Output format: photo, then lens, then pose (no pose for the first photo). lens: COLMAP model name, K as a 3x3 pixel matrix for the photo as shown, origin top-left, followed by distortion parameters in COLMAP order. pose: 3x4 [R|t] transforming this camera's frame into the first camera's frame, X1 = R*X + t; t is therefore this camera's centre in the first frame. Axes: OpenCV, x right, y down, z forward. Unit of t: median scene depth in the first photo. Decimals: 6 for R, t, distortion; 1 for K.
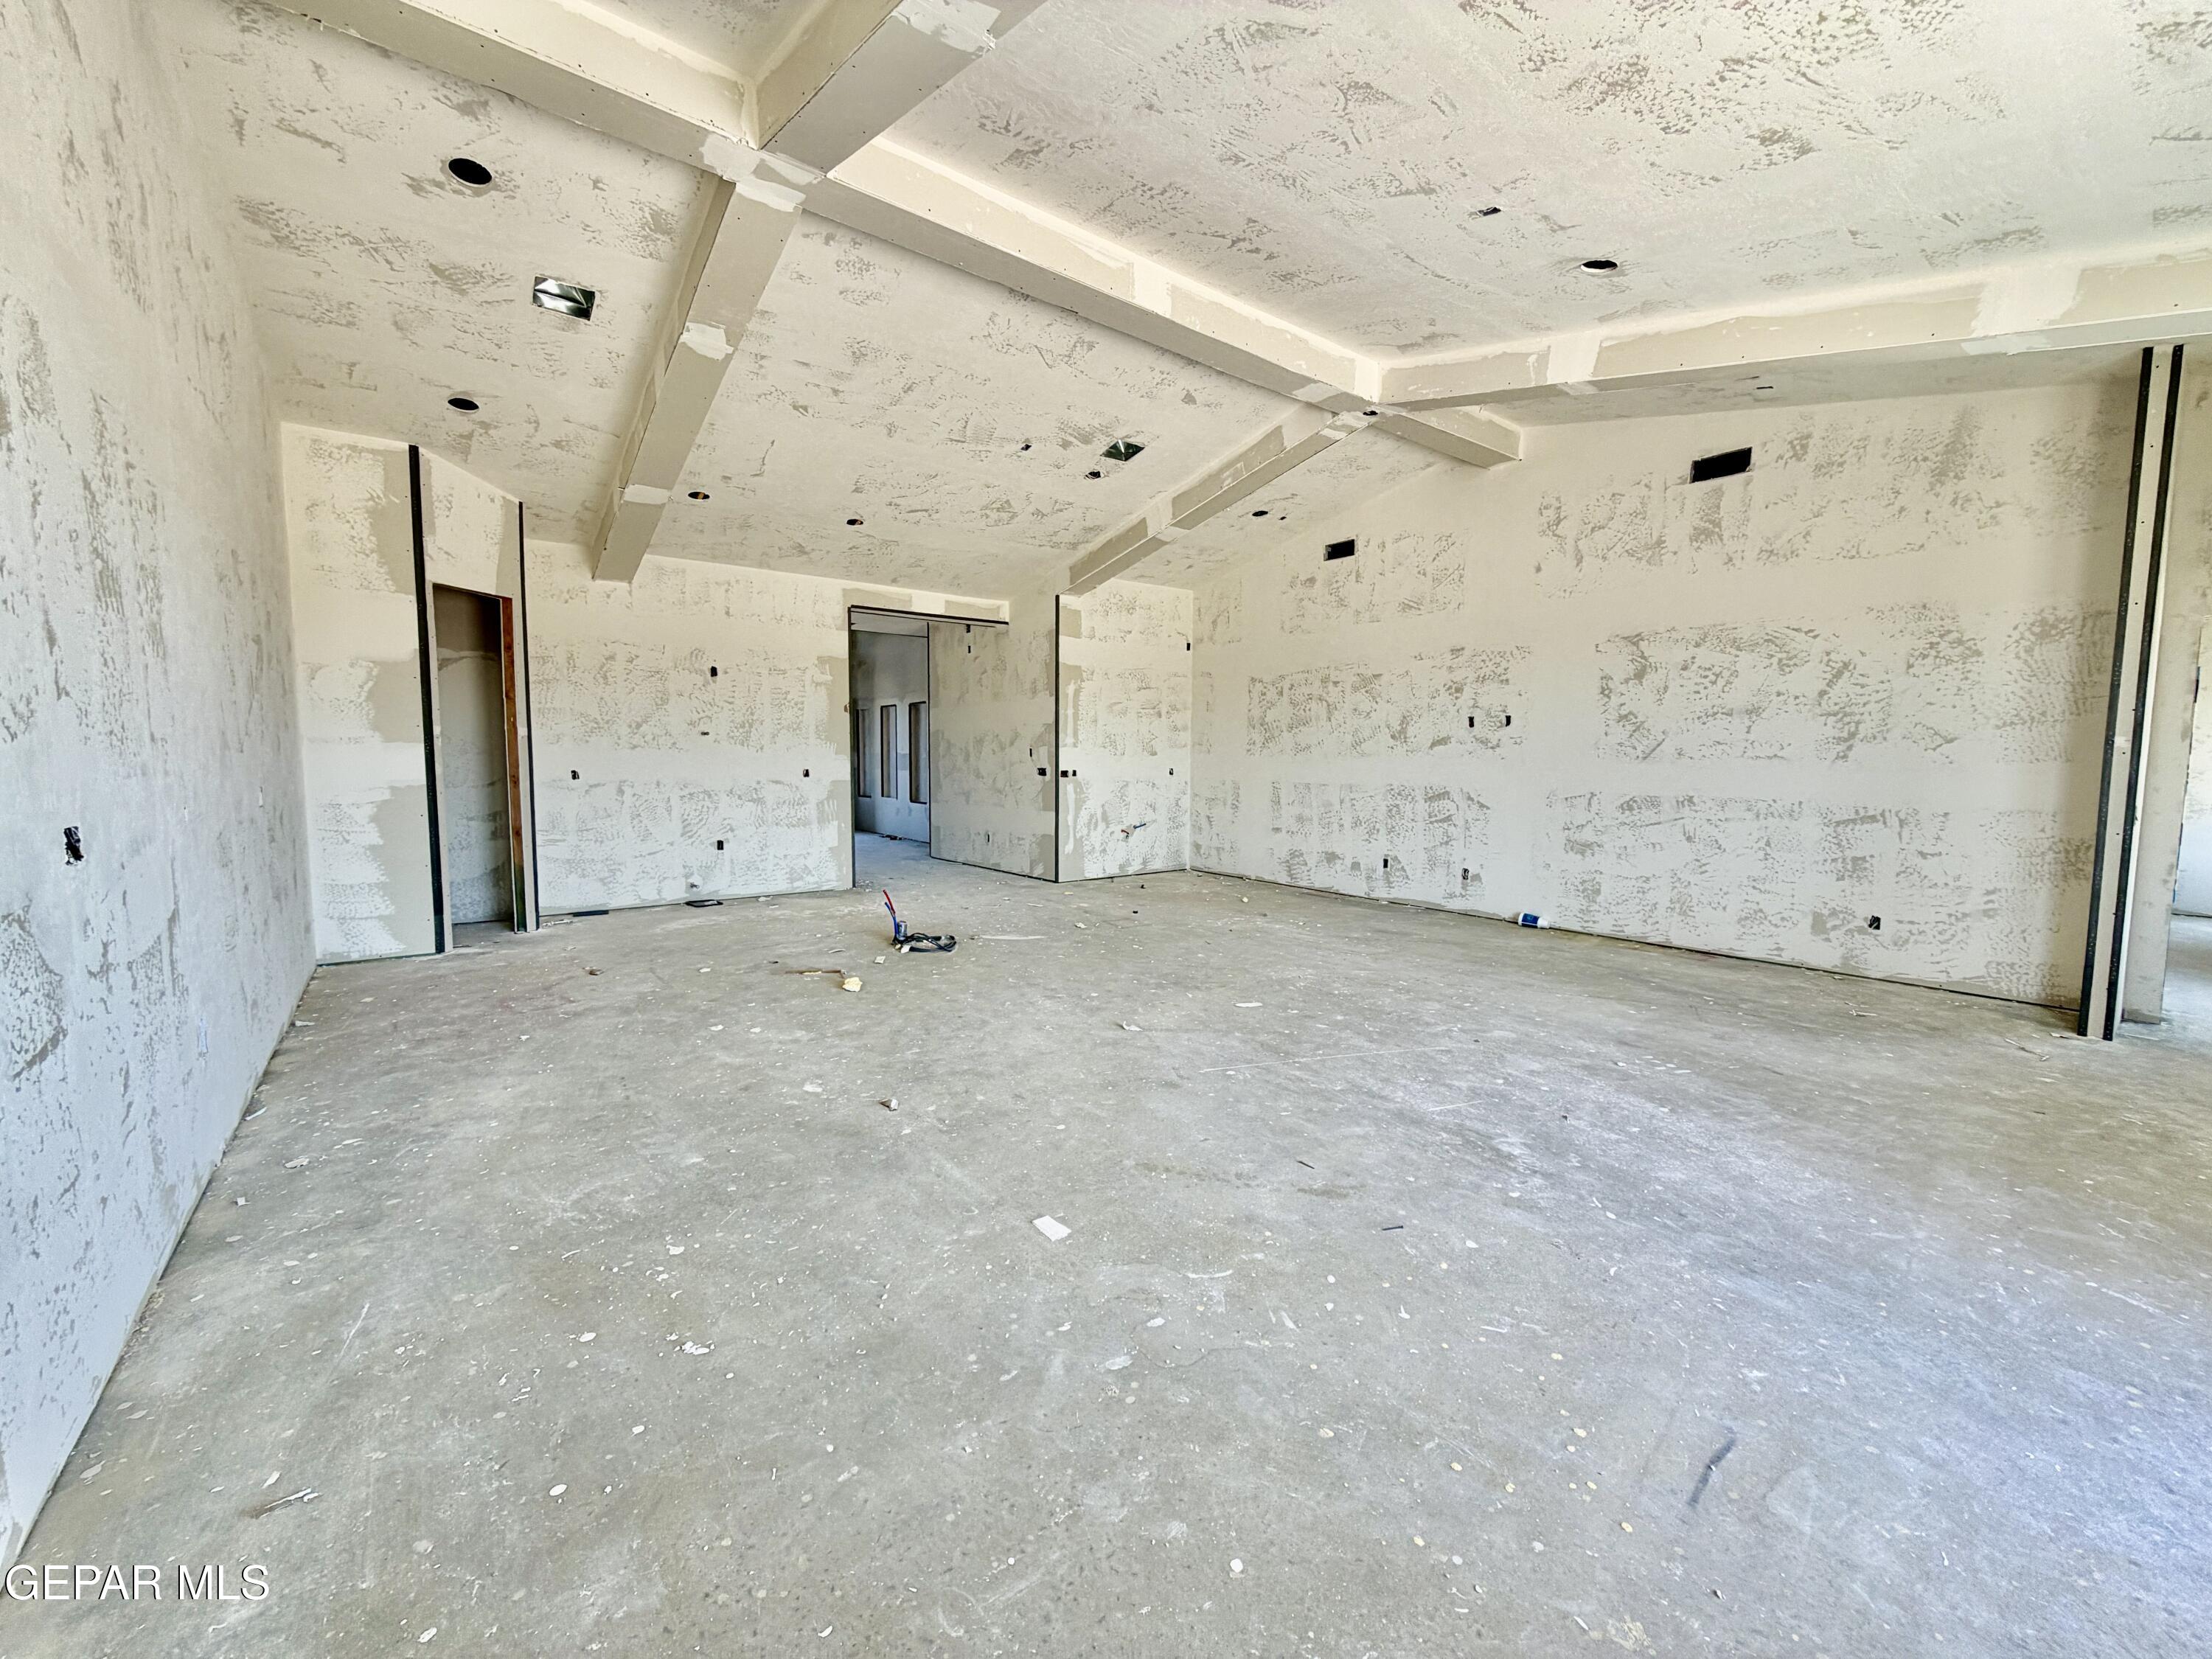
lens RADIAL K [[879.4, 0, 1111.6], [0, 879.4, 831.1], [0, 0, 1]] dist [0.000659, -0.000388]
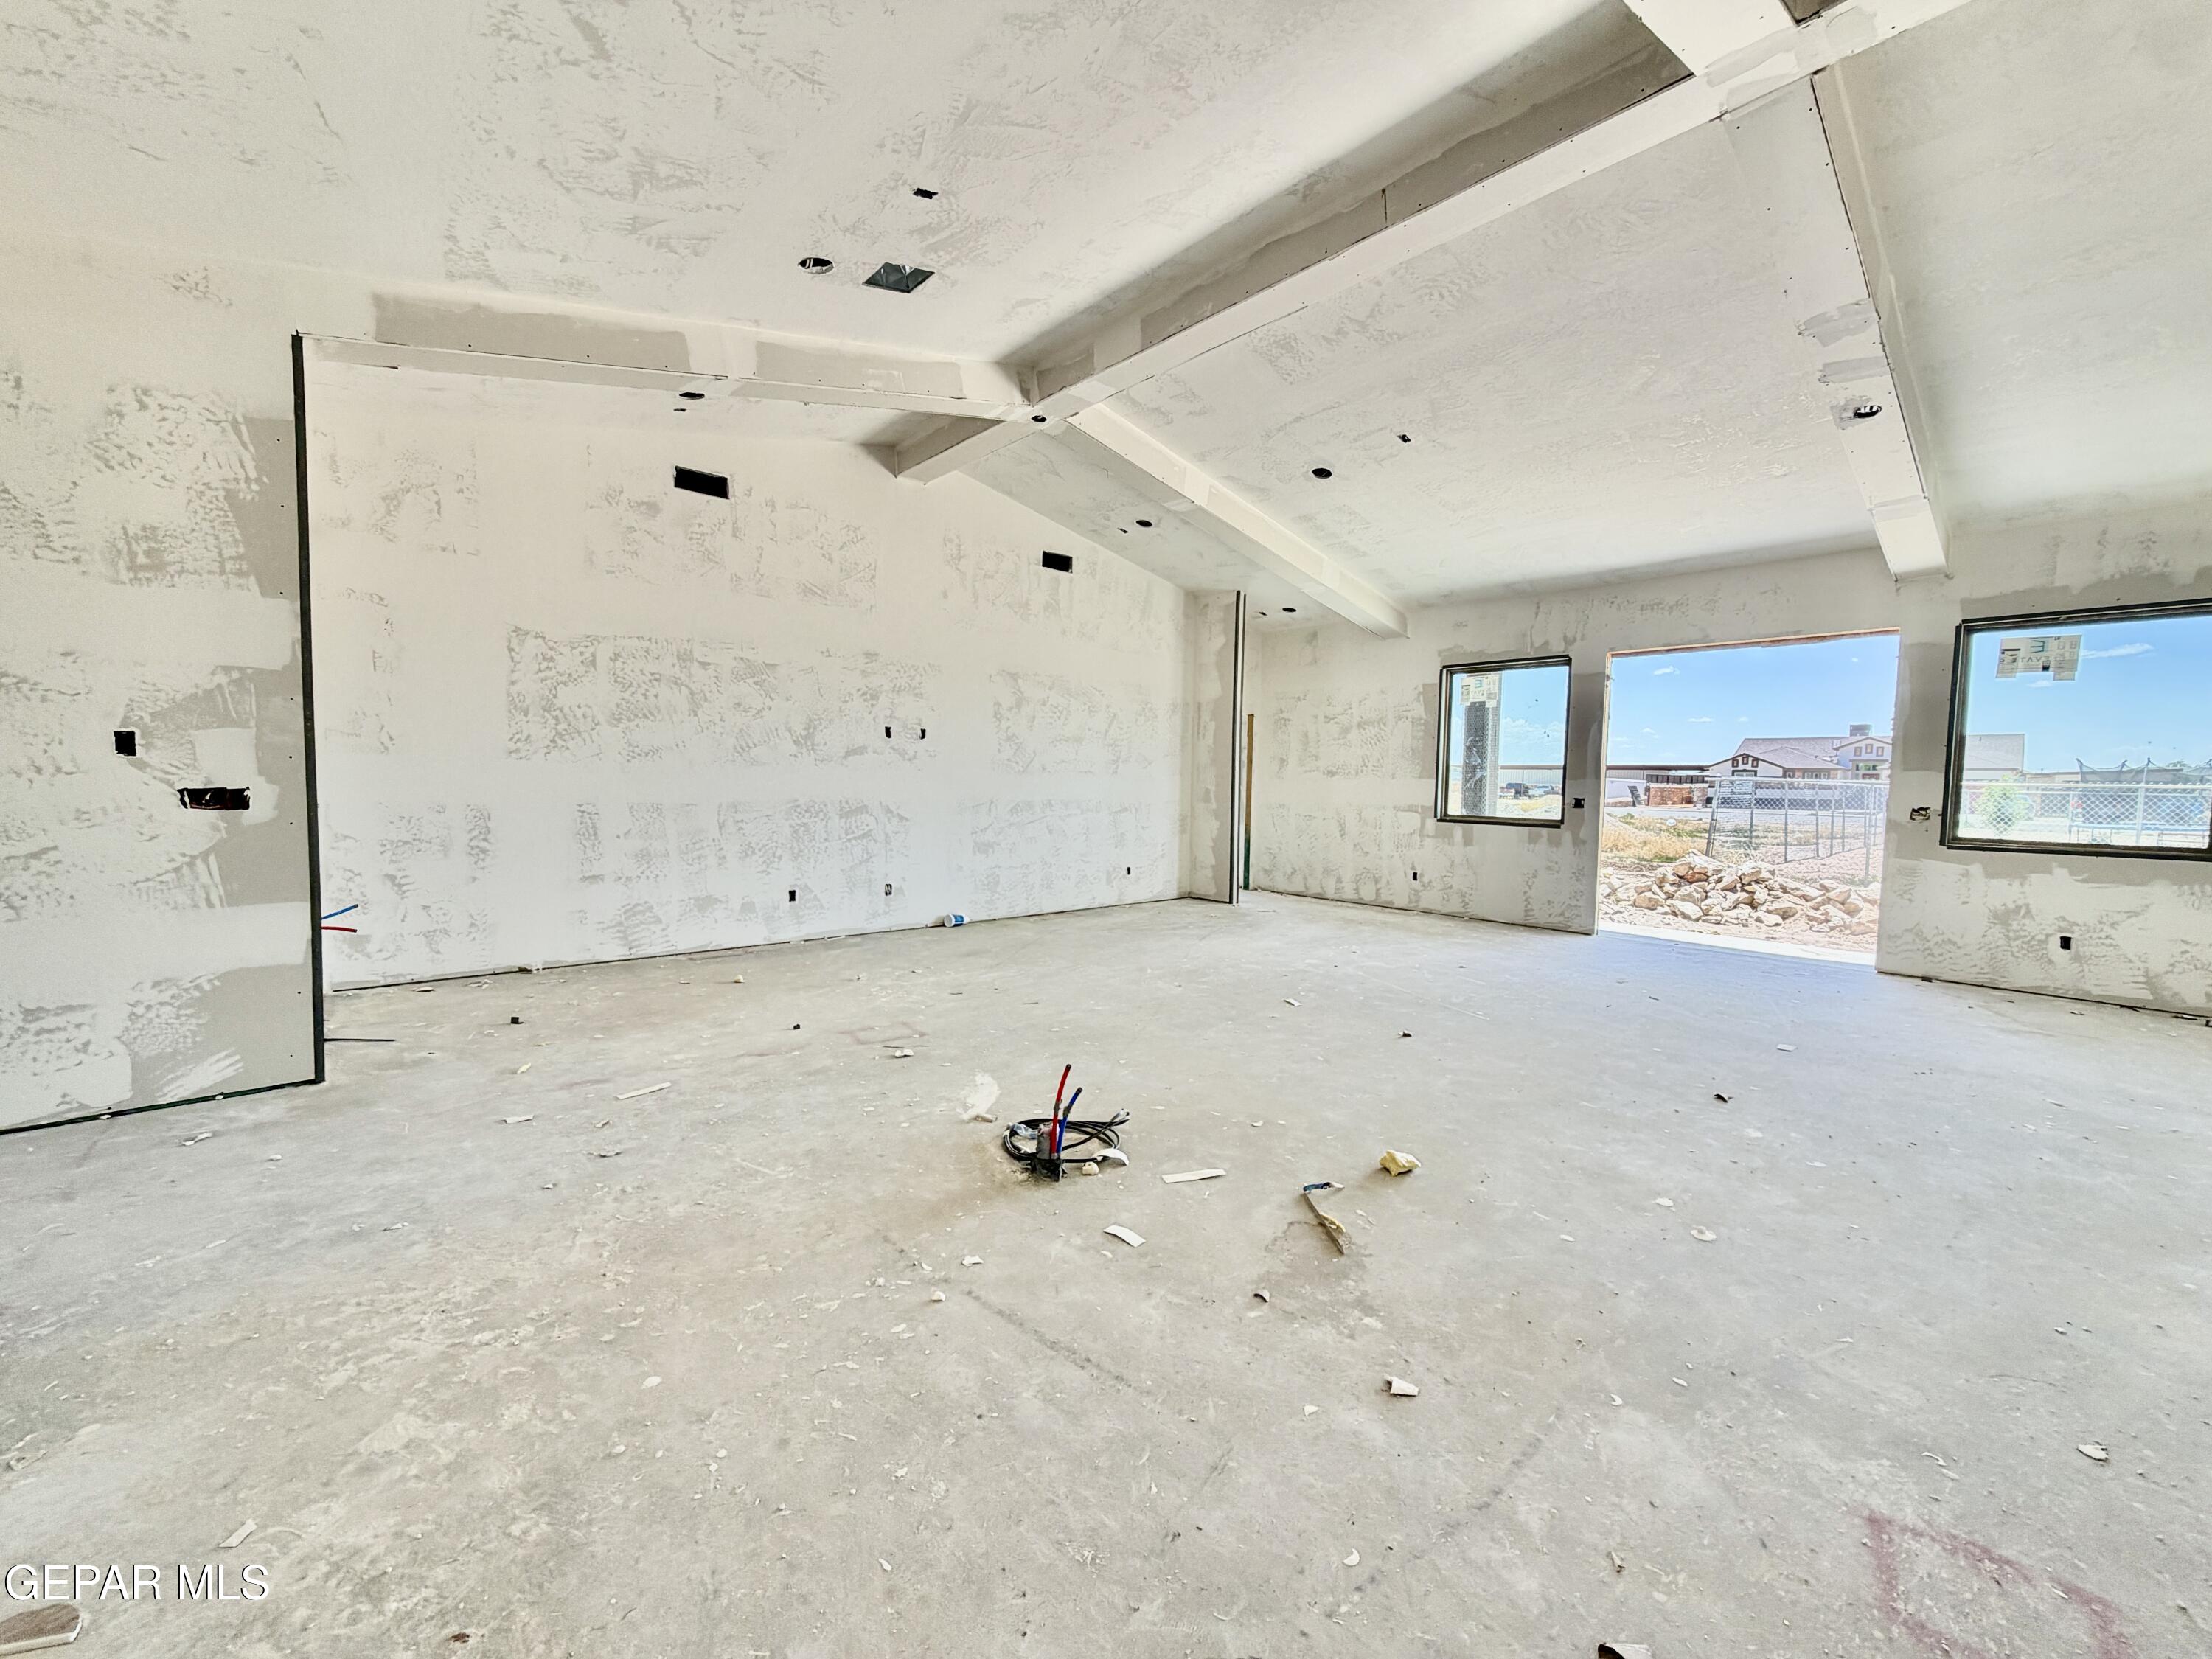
lens RADIAL K [[879.4, 0, 1106.1], [0, 879.4, 822.3], [0, 0, 1]] dist [0.000659, -0.000388]
pose [[-0.062765, -0.058371, 0.996320, -0.639233], [0.068381, 0.995691, 0.062641, -0.077471], [-0.995683, 0.072061, -0.058503, 0.918119]]
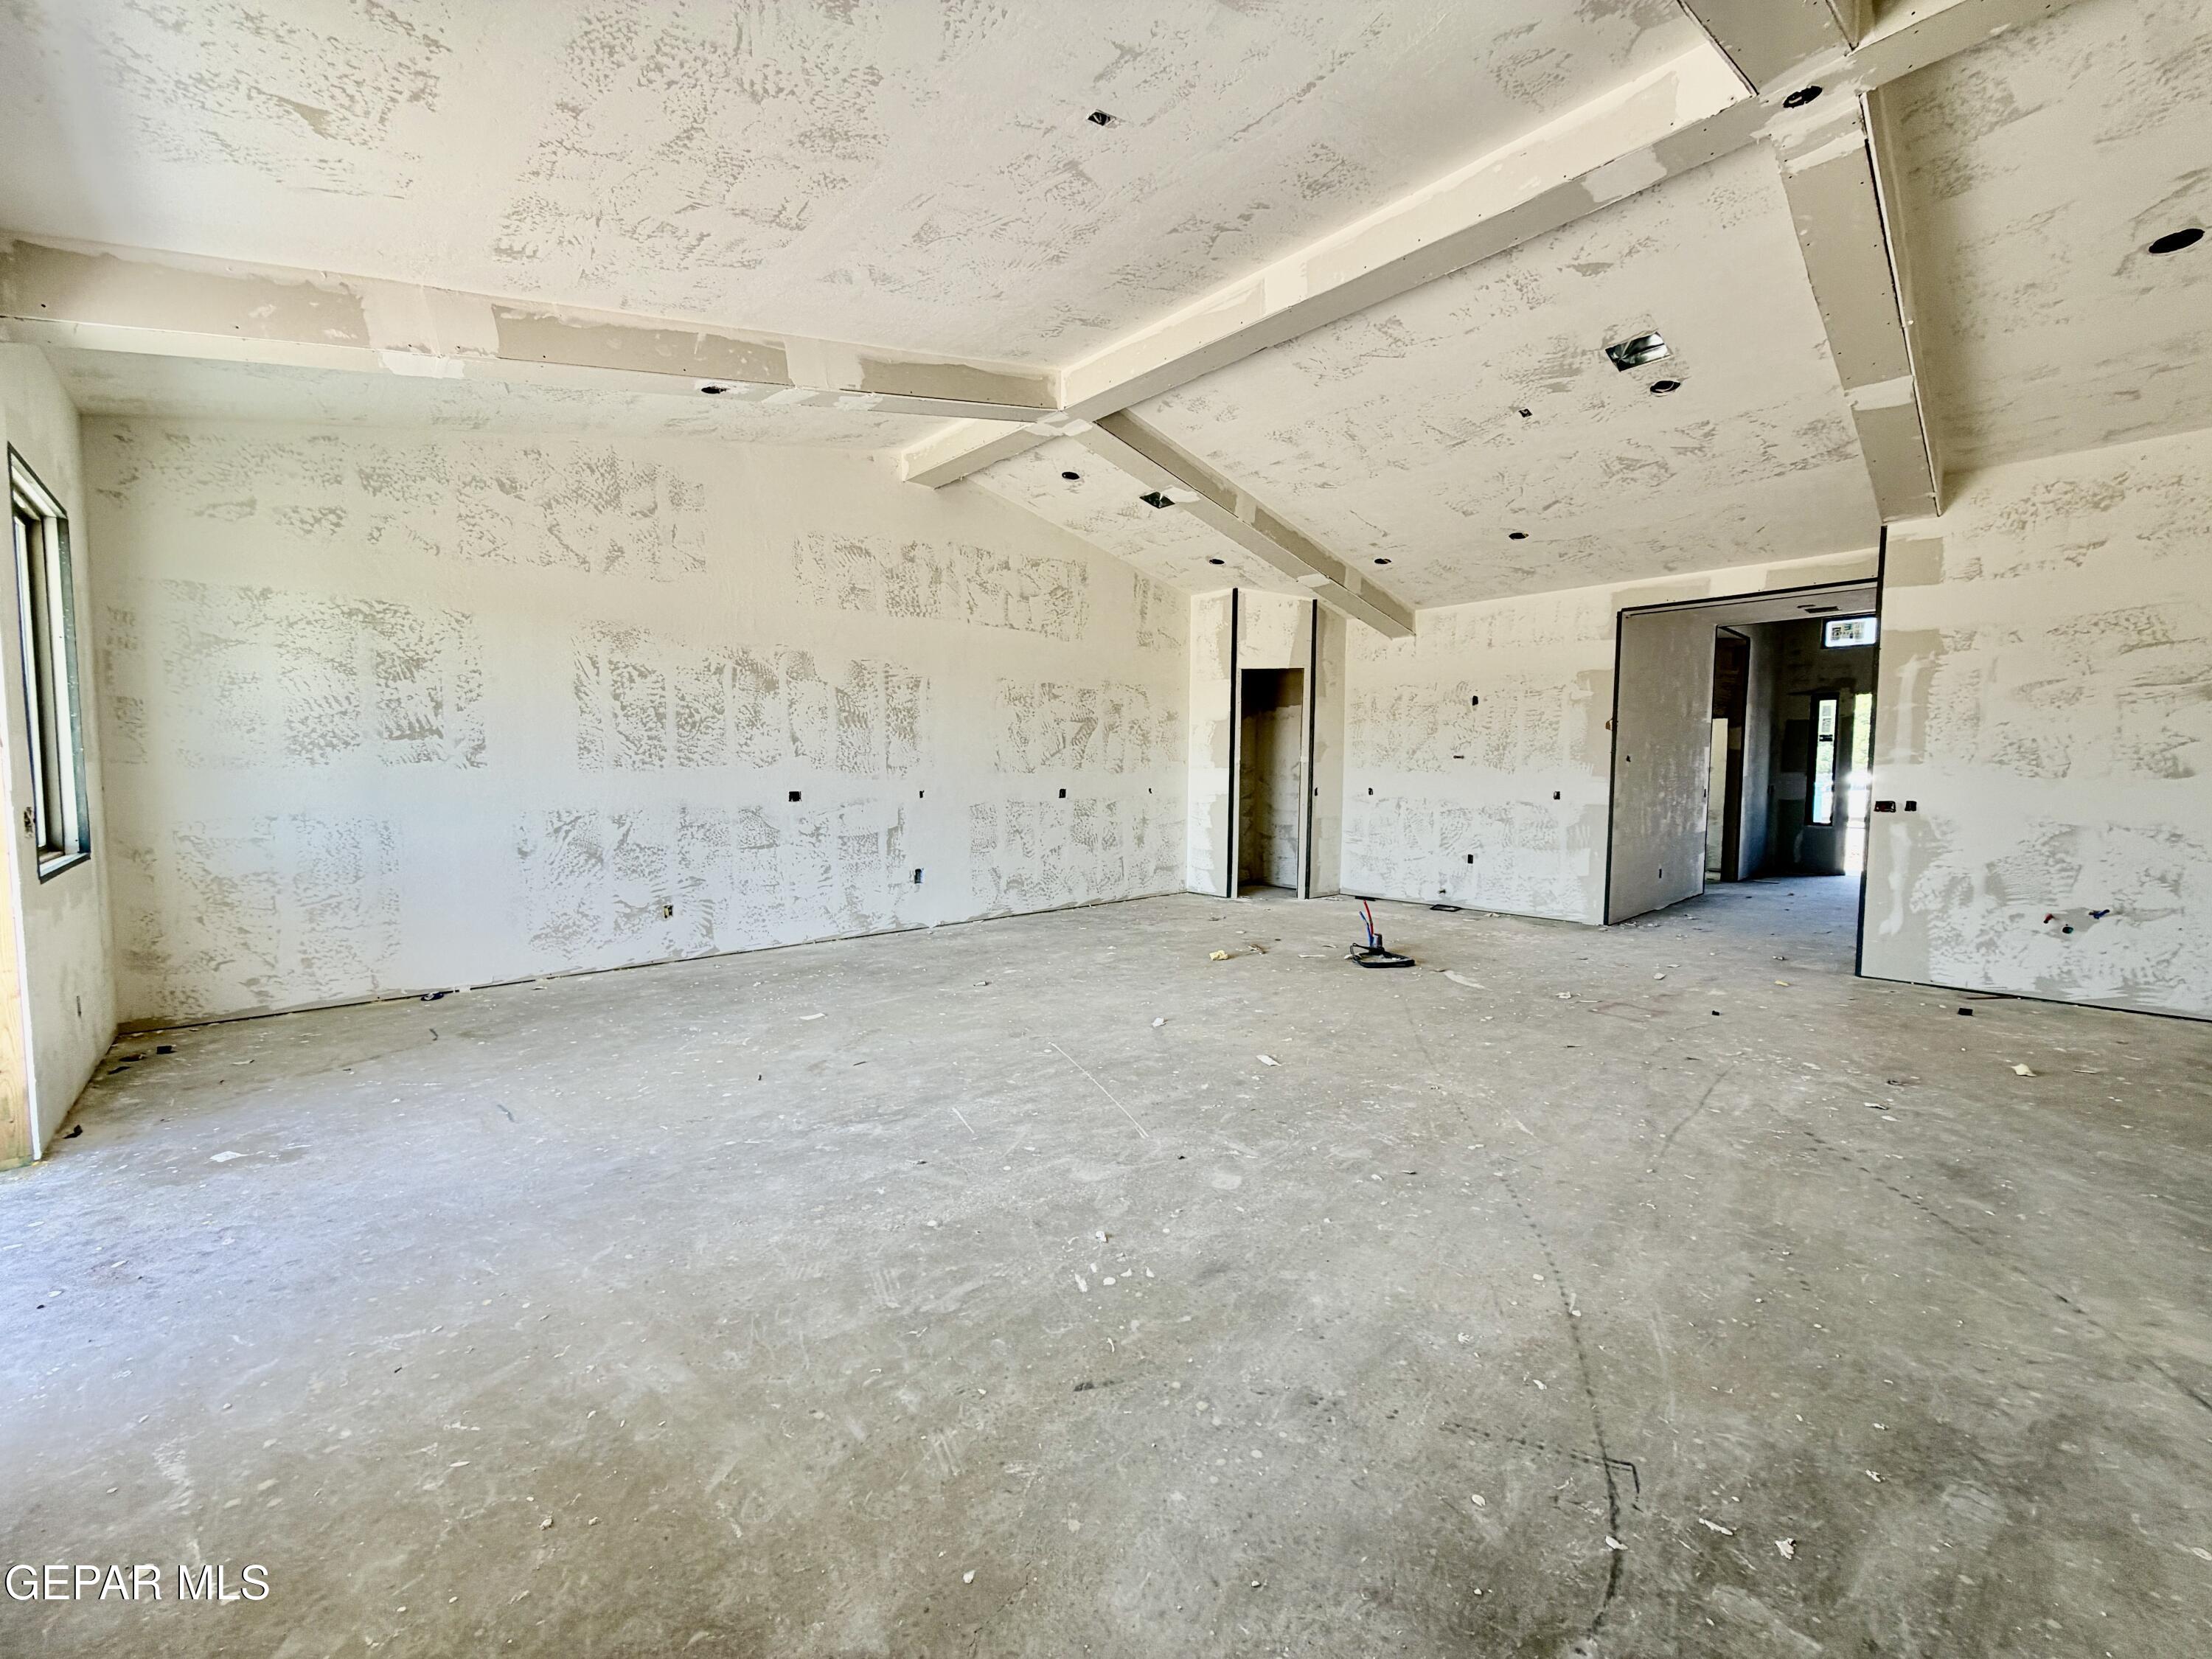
lens RADIAL K [[879.4, 0, 1114.0], [0, 879.4, 831.0], [0, 0, 1]] dist [0.000659, -0.000388]
pose [[0.102238, 0.059477, -0.992980, 0.706283], [-0.090846, 0.994598, 0.050221, -0.039811], [0.990603, 0.085074, 0.107089, 0.532041]]
